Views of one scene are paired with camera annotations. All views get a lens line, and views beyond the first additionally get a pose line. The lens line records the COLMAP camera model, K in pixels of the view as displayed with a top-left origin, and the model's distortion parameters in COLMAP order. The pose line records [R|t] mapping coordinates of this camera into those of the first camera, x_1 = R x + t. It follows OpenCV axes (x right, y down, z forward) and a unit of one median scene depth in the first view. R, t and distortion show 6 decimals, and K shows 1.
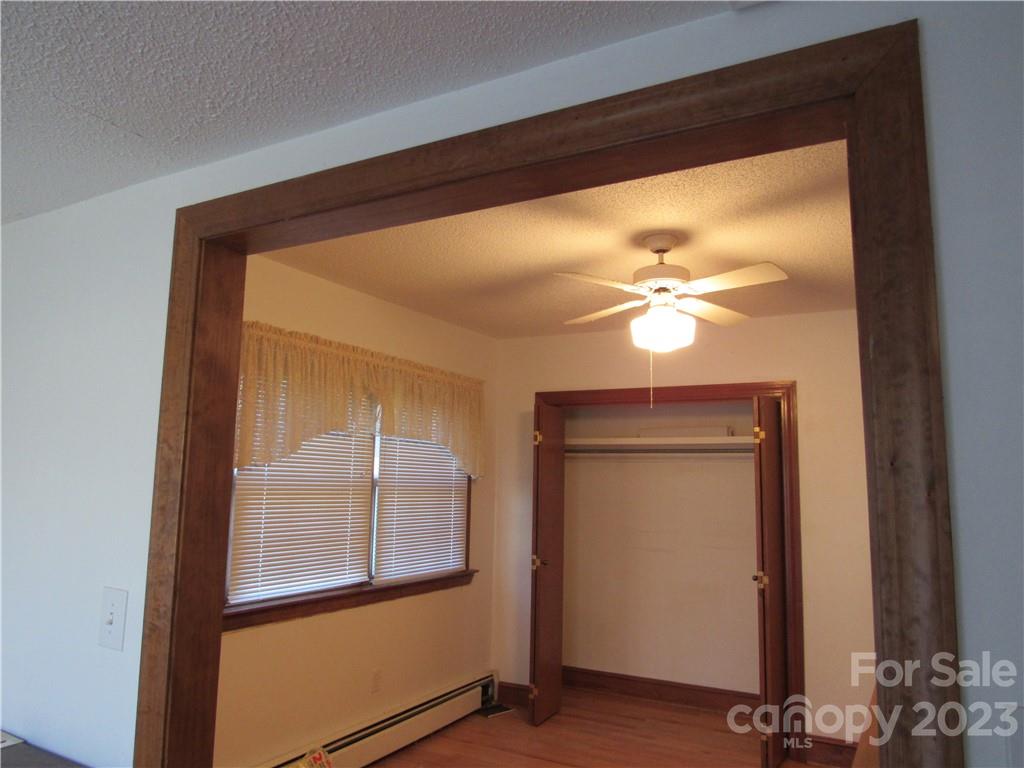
lens RADIAL K [[732.8, 0, 512.0], [0, 732.8, 384.0], [0, 0, 1]] dist [-0.010505, -0.002124]
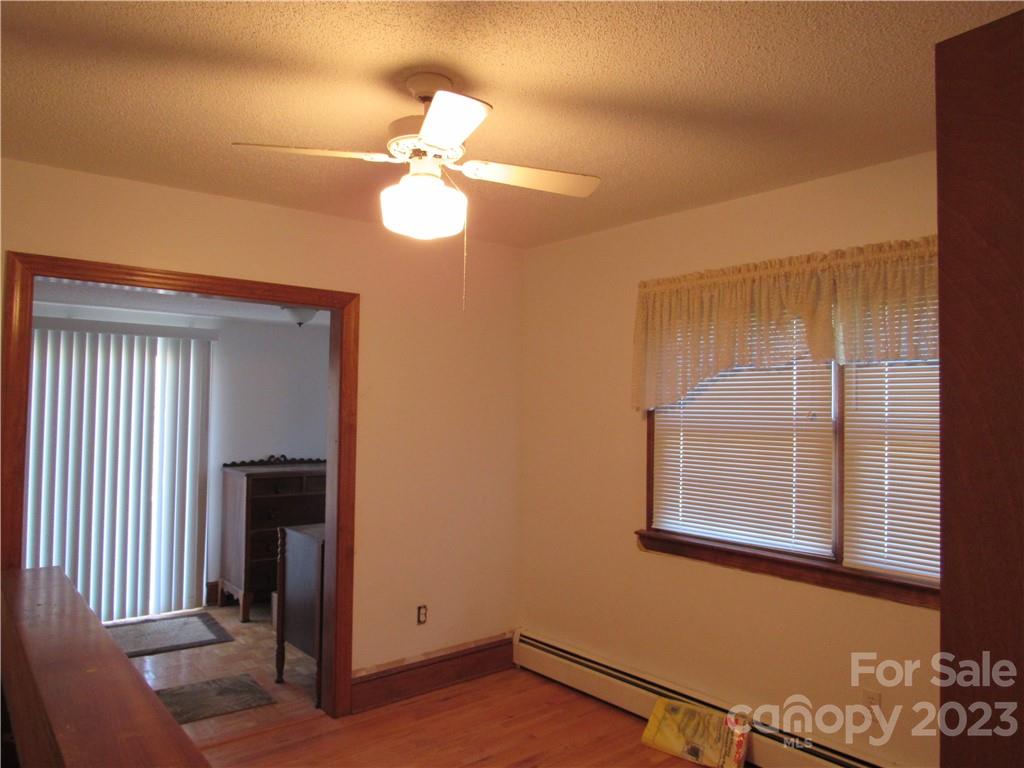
lens RADIAL K [[732.8, 0, 512.0], [0, 732.8, 384.0], [0, 0, 1]] dist [-0.010505, -0.002124]
pose [[-0.338107, -0.040655, -0.940229, 0.663054], [0.122933, 0.988598, -0.086954, 0.127024], [0.933044, -0.144985, -0.329254, 1.028867]]
